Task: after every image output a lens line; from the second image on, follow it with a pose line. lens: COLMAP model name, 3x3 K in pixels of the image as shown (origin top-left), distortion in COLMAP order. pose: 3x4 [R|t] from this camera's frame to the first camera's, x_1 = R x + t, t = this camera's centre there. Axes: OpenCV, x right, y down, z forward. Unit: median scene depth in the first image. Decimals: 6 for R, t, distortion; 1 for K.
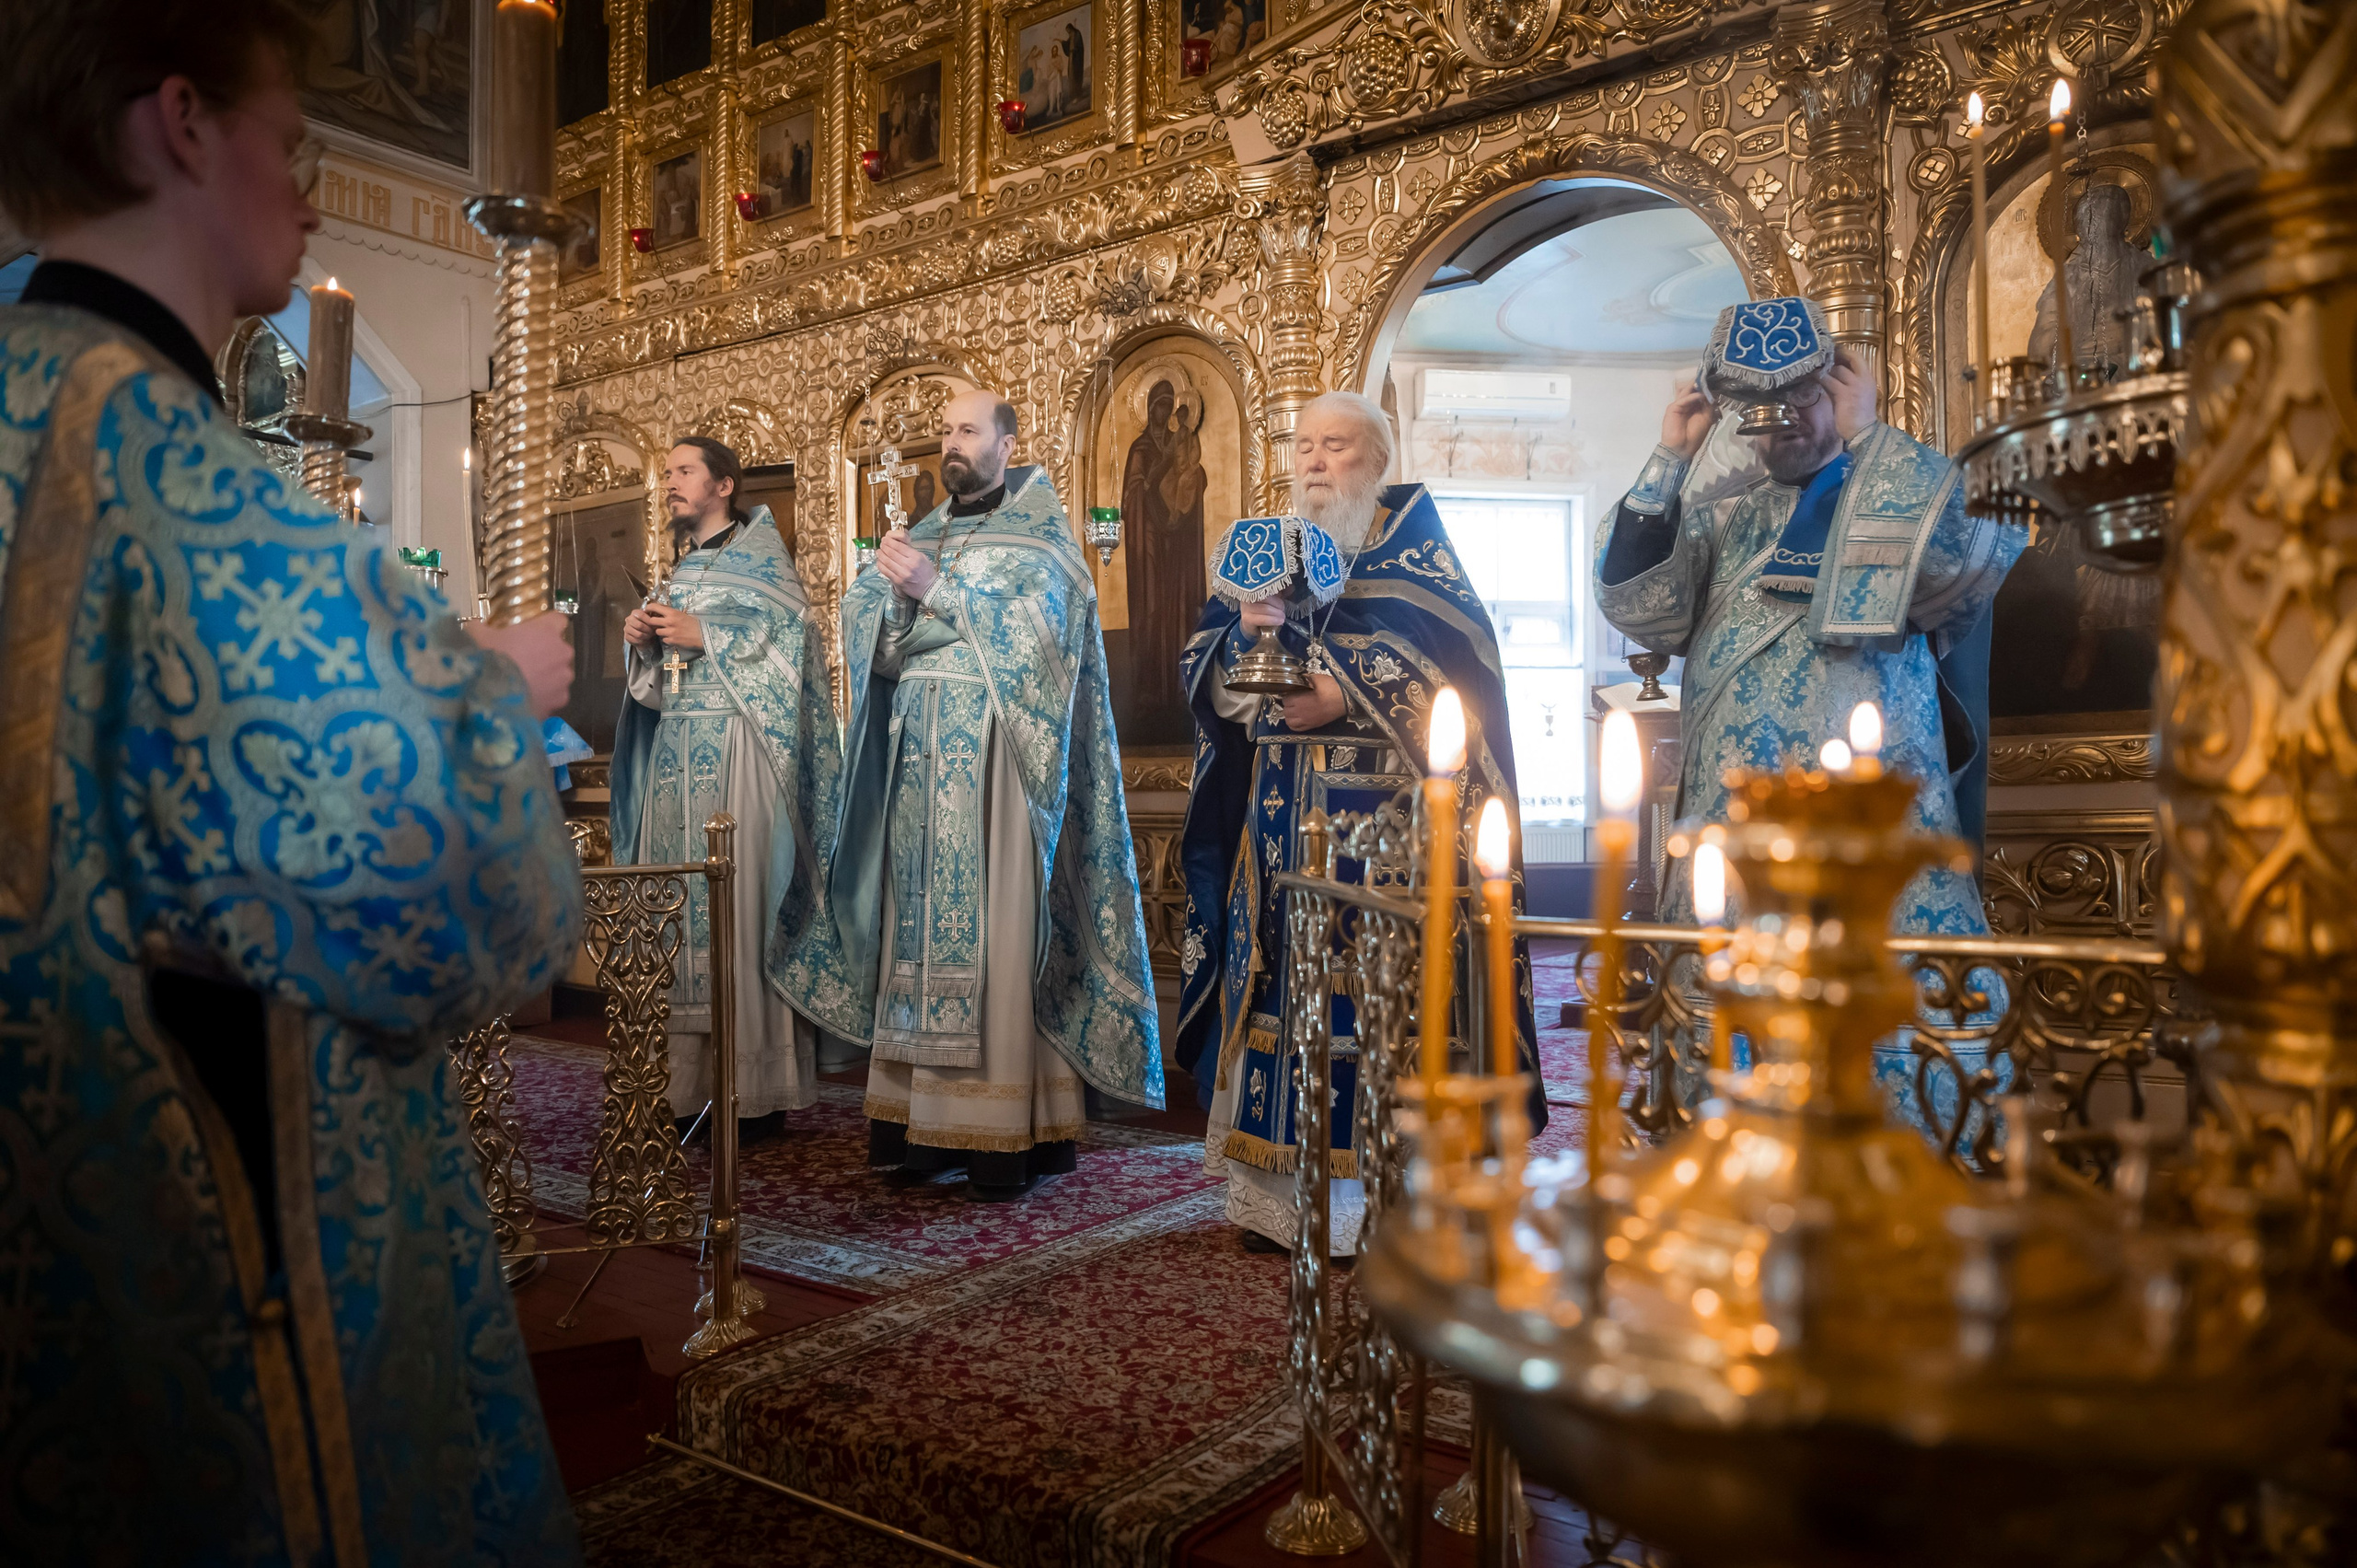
lens RADIAL K [[1572.4, 0, 1165.3], [0, 1572.4, 787.1], [0, 0, 1]] dist [-0.003847, -0.002539]
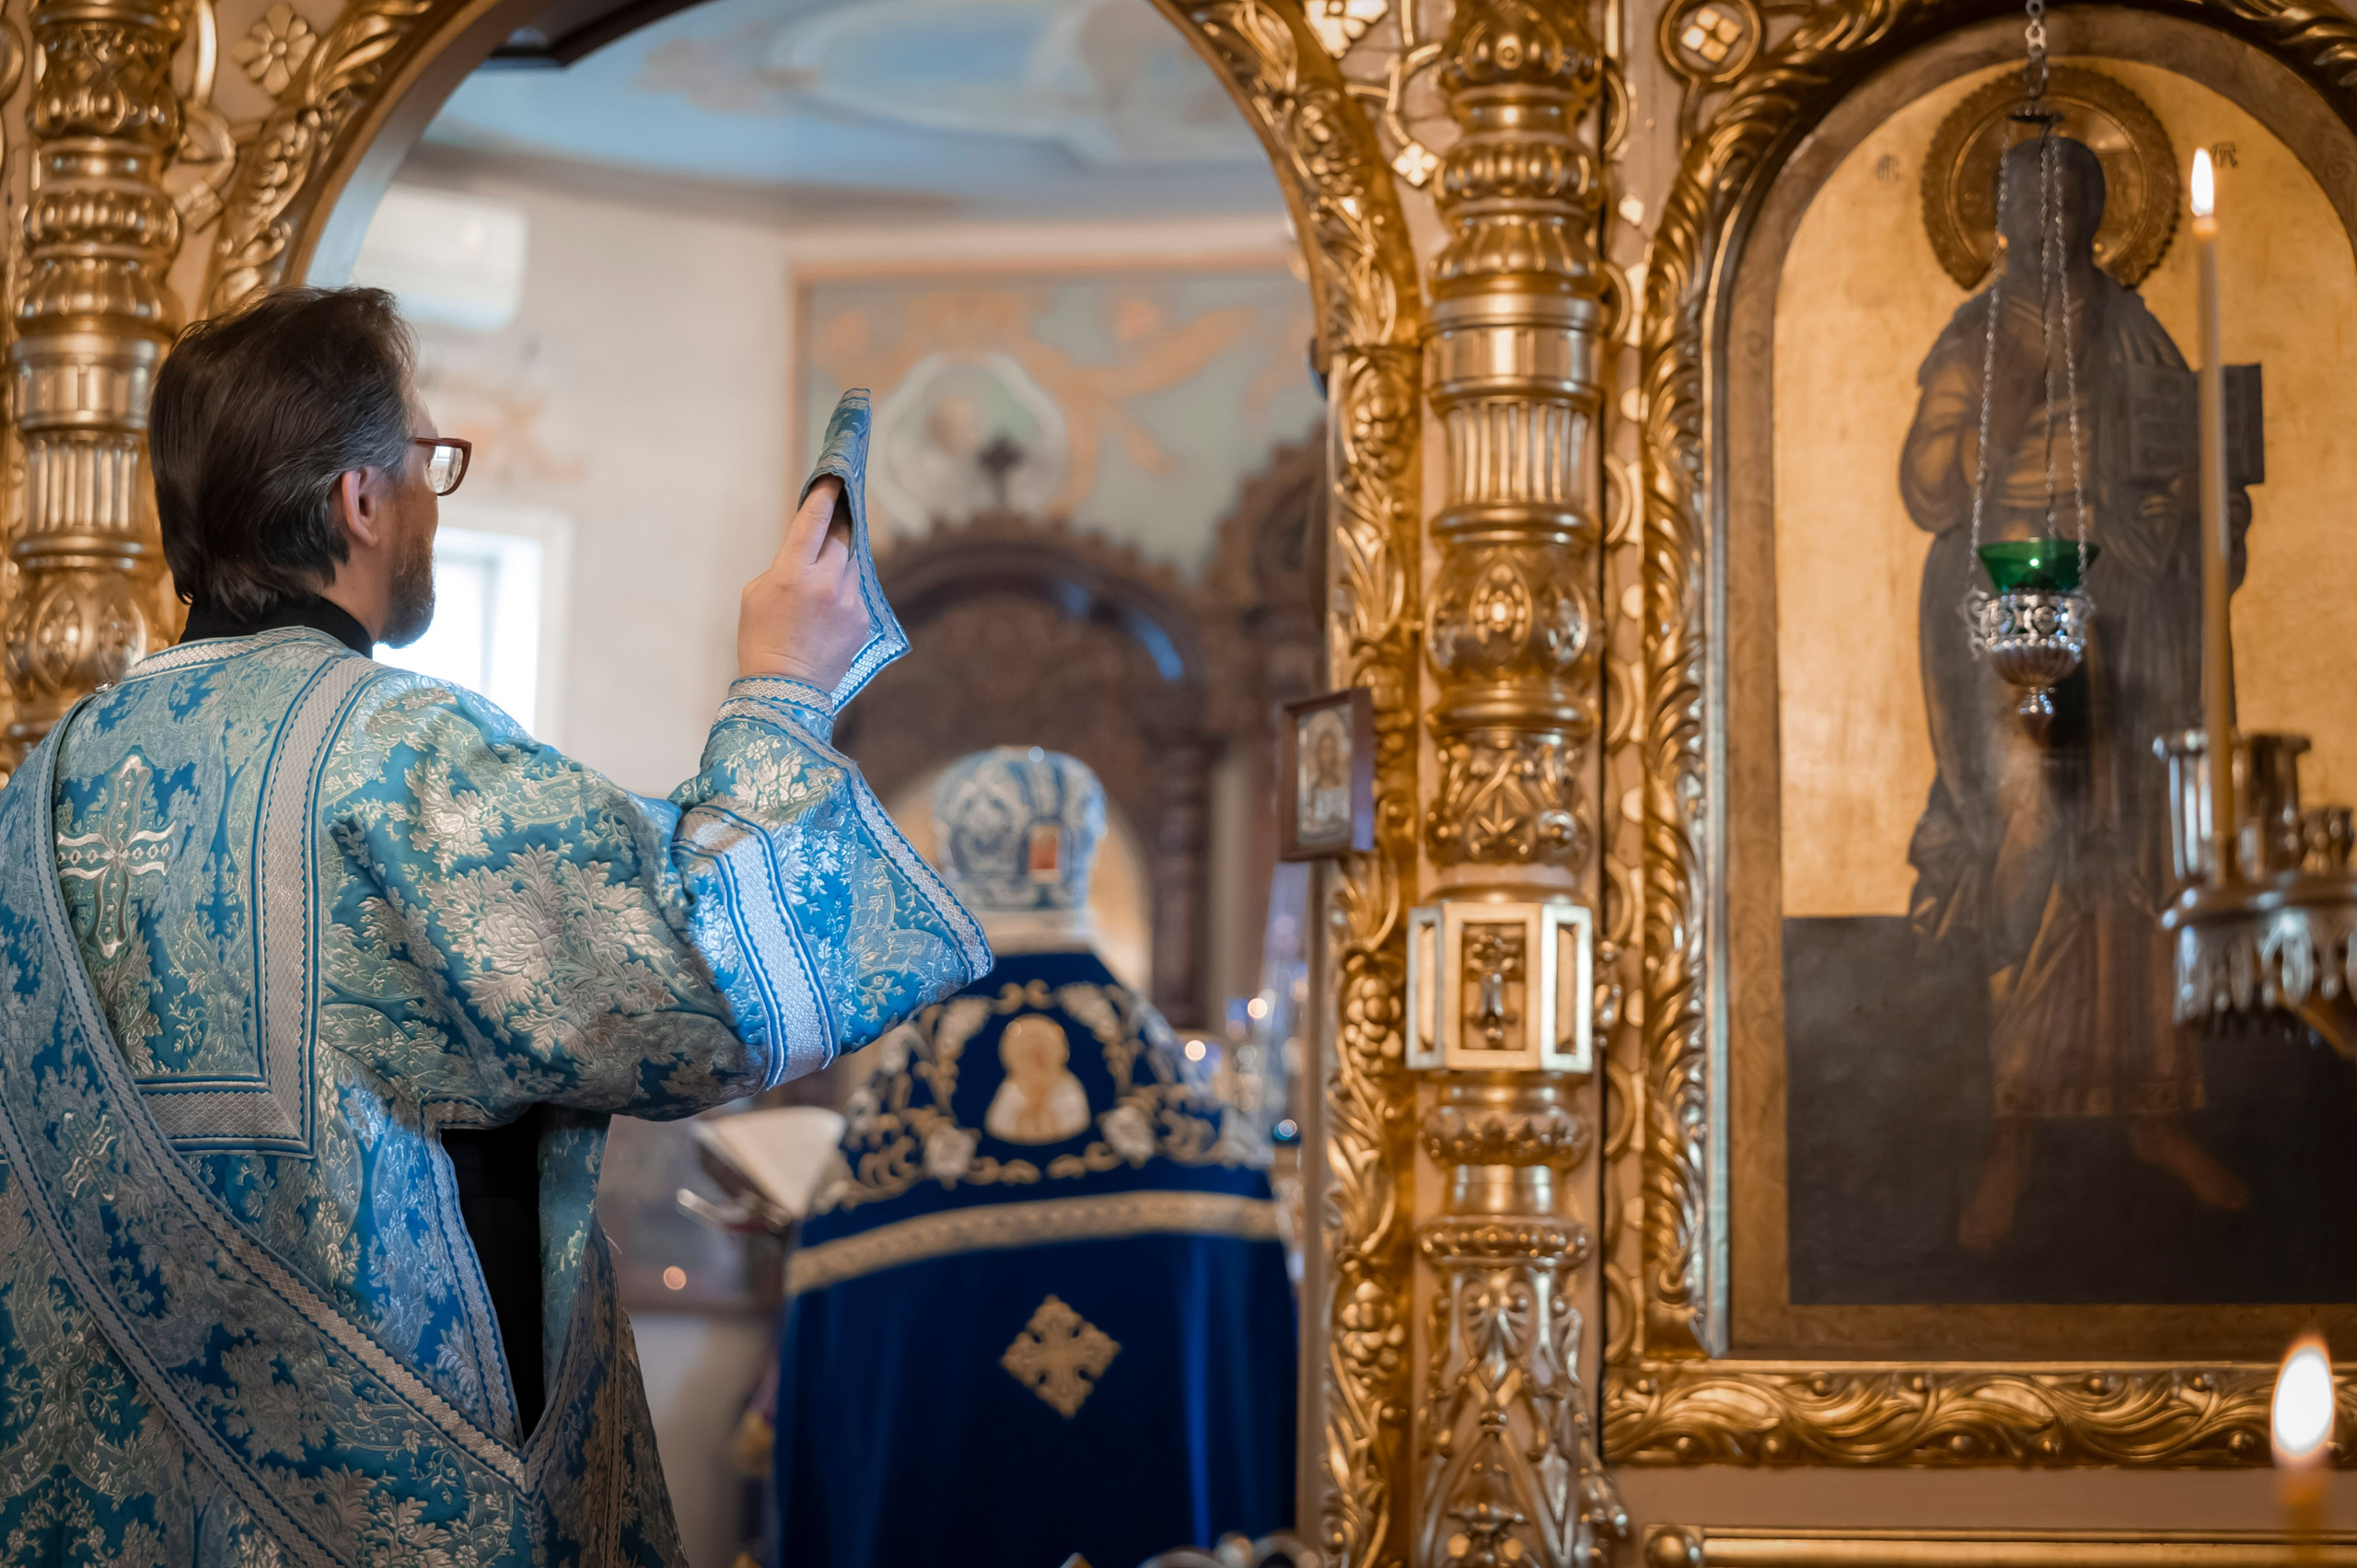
lens RADIAL K [[4789.0, 0, 1170.4], [0, 4789.0, 792.5], [0, 0, 1]] dist [-0.021648, 0.000000]
pose [[0.904084, 0.077406, 0.420287, -0.186067], [-0.030319, 0.992599, -0.117590, -0.023891], [-0.426279, 0.093569, 0.899740, -0.108954]]
